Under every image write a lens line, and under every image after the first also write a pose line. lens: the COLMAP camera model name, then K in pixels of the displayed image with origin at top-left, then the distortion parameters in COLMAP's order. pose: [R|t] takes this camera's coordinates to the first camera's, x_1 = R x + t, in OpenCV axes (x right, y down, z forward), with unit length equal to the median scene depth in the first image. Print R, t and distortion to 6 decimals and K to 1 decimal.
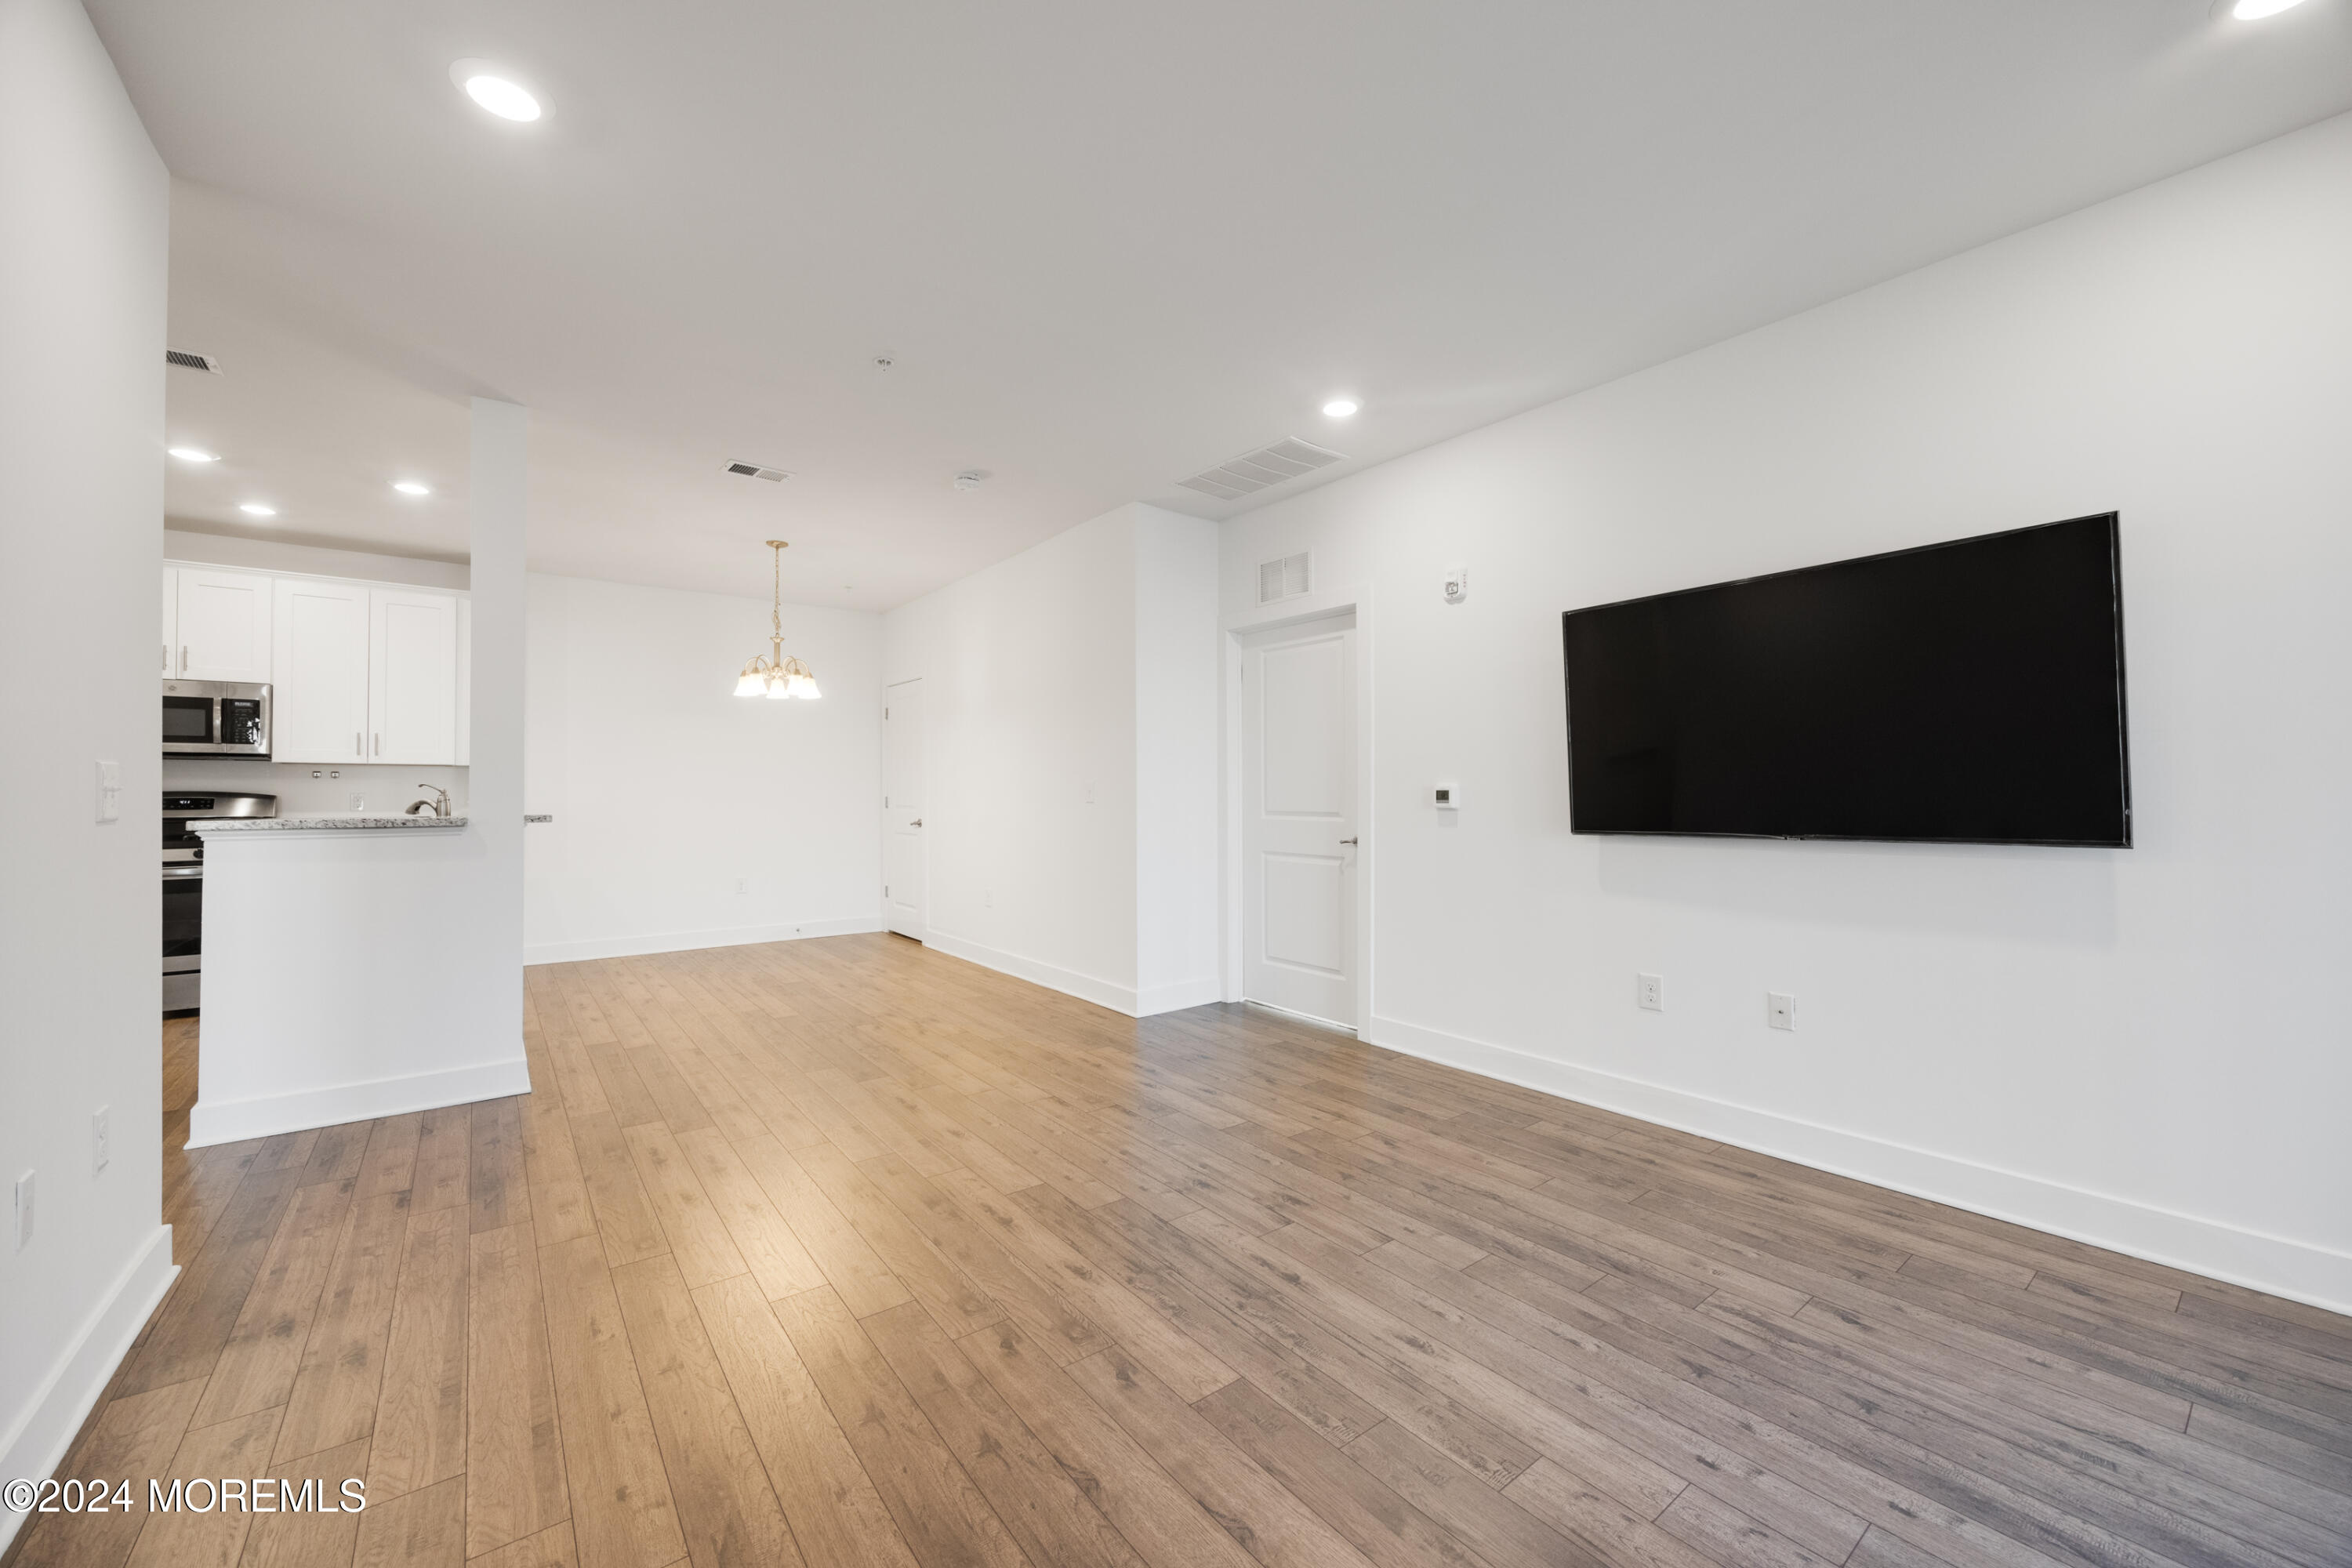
lens RADIAL K [[998.6, 0, 1176.0], [0, 998.6, 784.0], [0, 0, 1]] dist [-0.003310, -0.000153]
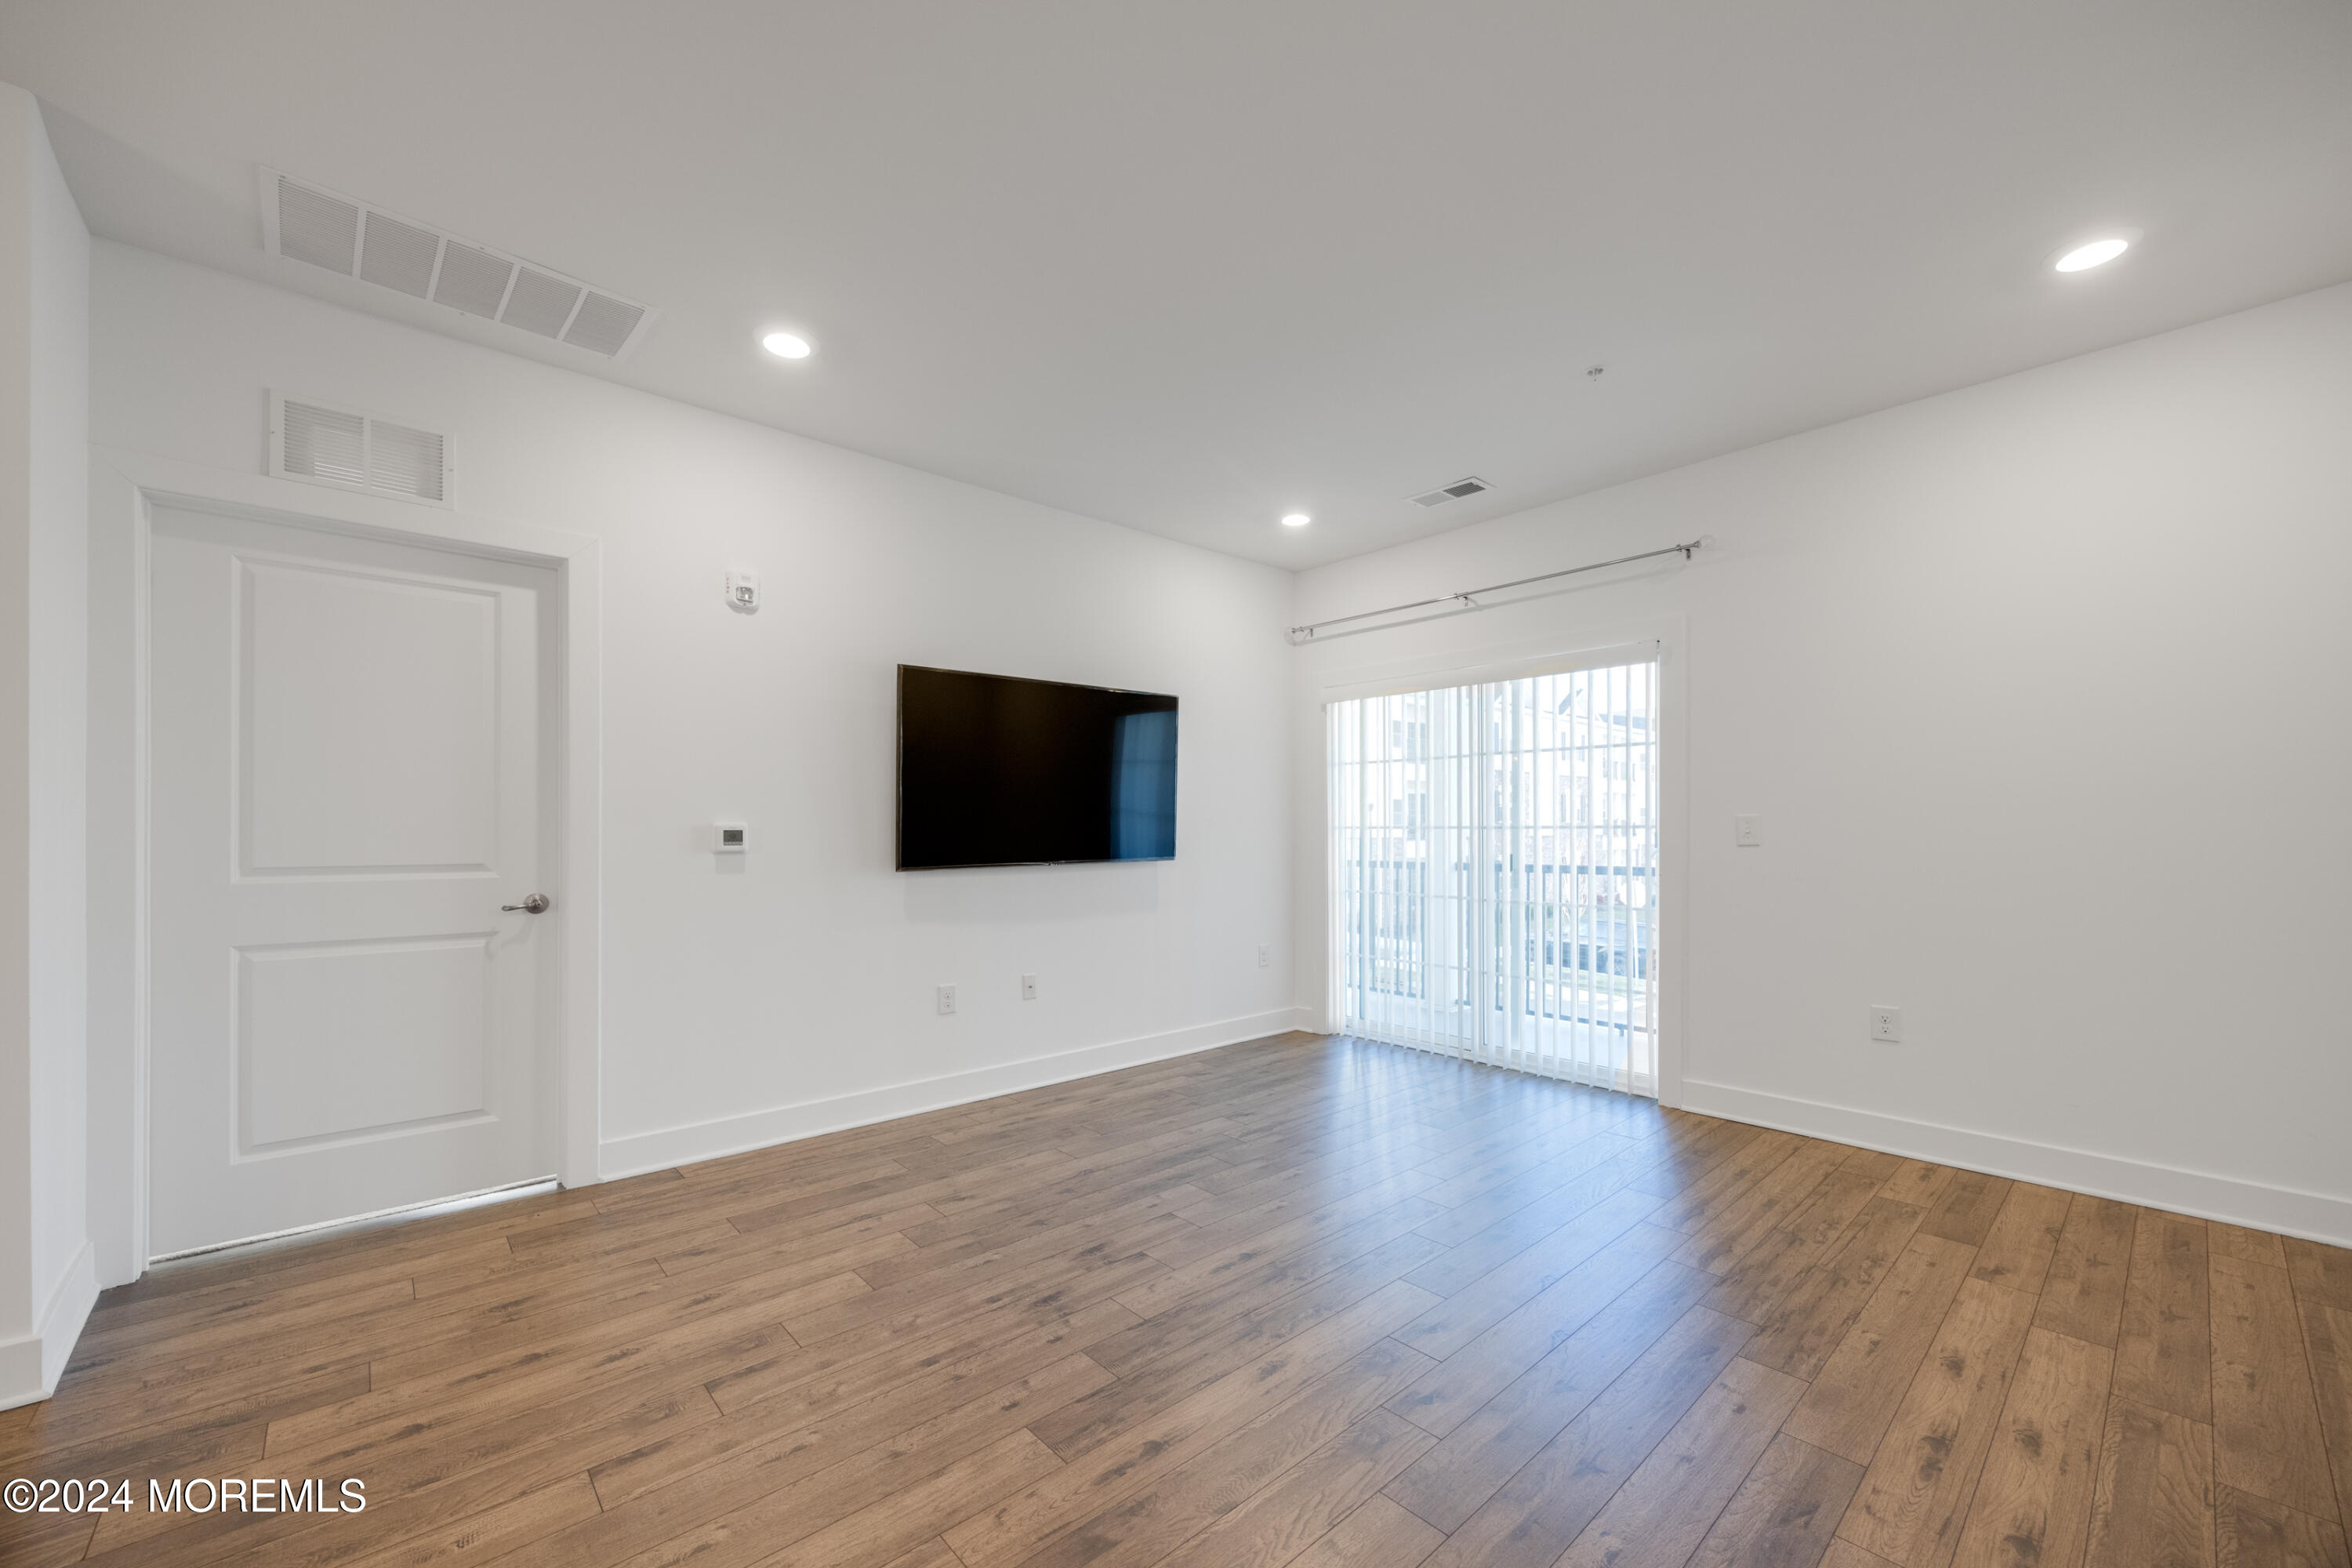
lens RADIAL K [[925.5, 0, 1168.7], [0, 925.5, 831.2], [0, 0, 1]] dist [-0.002897, -0.000123]
pose [[-0.121419, 0.004416, 0.992591, -0.697550], [-0.005981, 0.999969, -0.005180, 0.011449], [-0.992583, -0.006566, -0.121389, 0.919895]]
